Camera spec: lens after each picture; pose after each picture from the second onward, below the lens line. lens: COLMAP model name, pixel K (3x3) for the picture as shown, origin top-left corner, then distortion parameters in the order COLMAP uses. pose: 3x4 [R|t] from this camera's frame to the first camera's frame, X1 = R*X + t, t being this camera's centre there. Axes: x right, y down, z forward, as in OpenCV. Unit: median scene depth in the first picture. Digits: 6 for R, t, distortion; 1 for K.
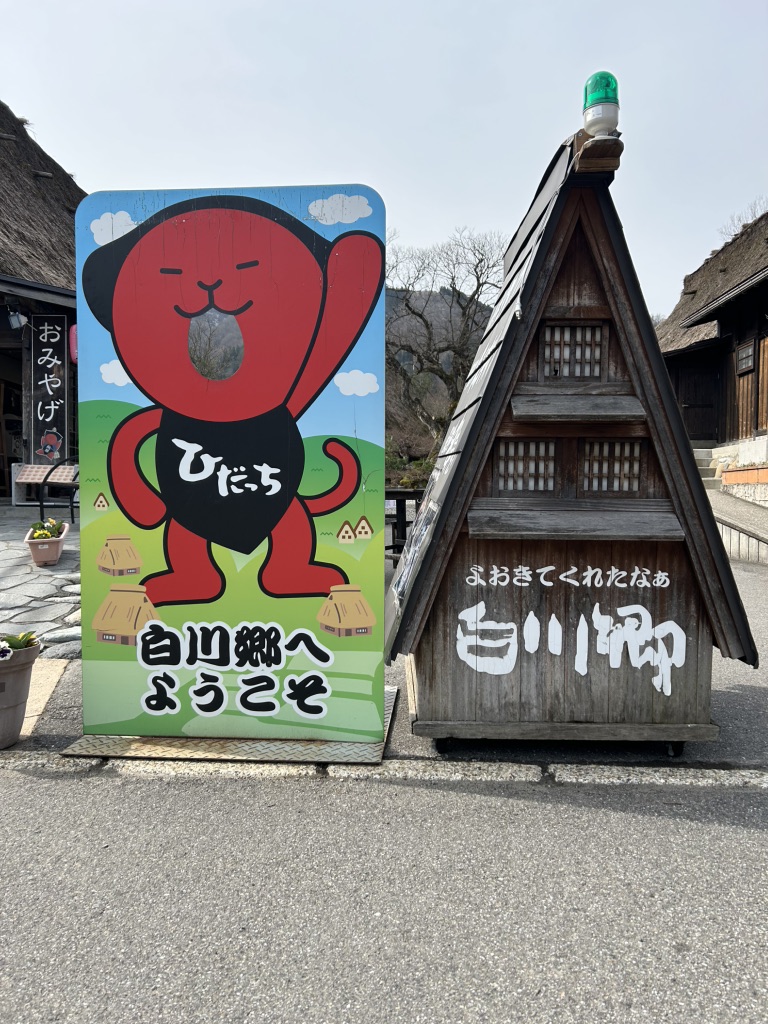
lens RADIAL K [[773.8, 0, 384.0], [0, 773.8, 512.0], [0, 0, 1]] dist [0.139630, -0.301967]
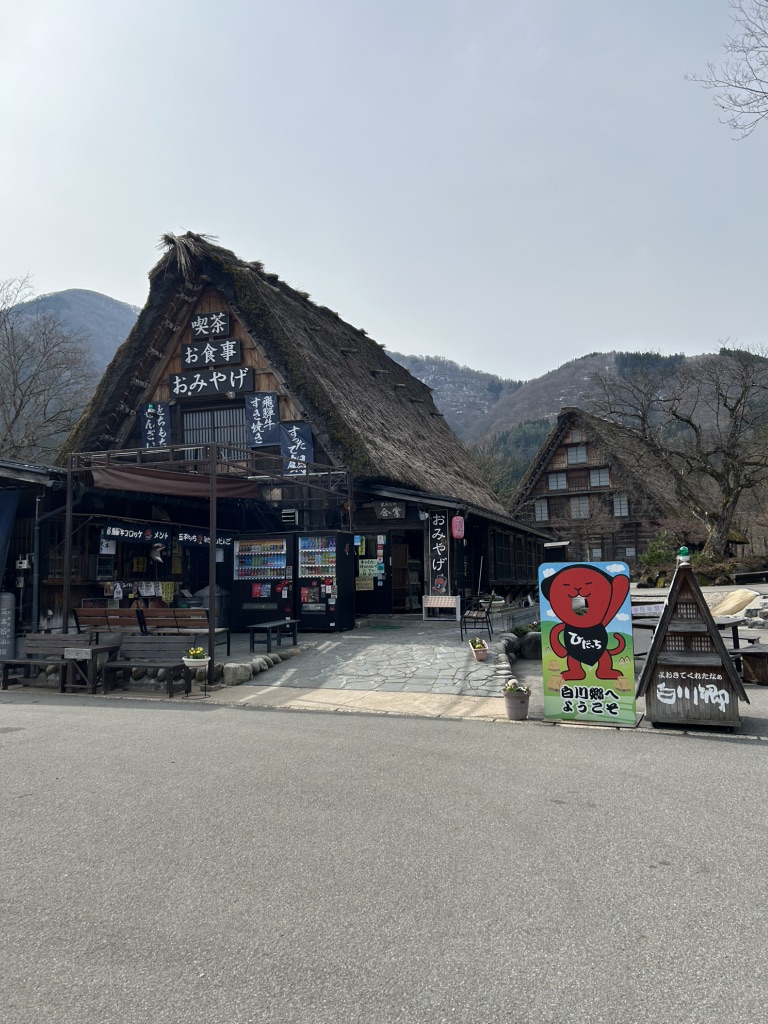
lens RADIAL K [[760.4, 0, 384.0], [0, 760.4, 512.0], [0, 0, 1]] dist [0.071565, -0.087888]
pose [[0.938602, -0.049157, -0.341483, 0.153236], [0.012988, 0.994130, -0.107407, -0.274887], [0.344758, 0.096377, 0.933731, -2.576553]]
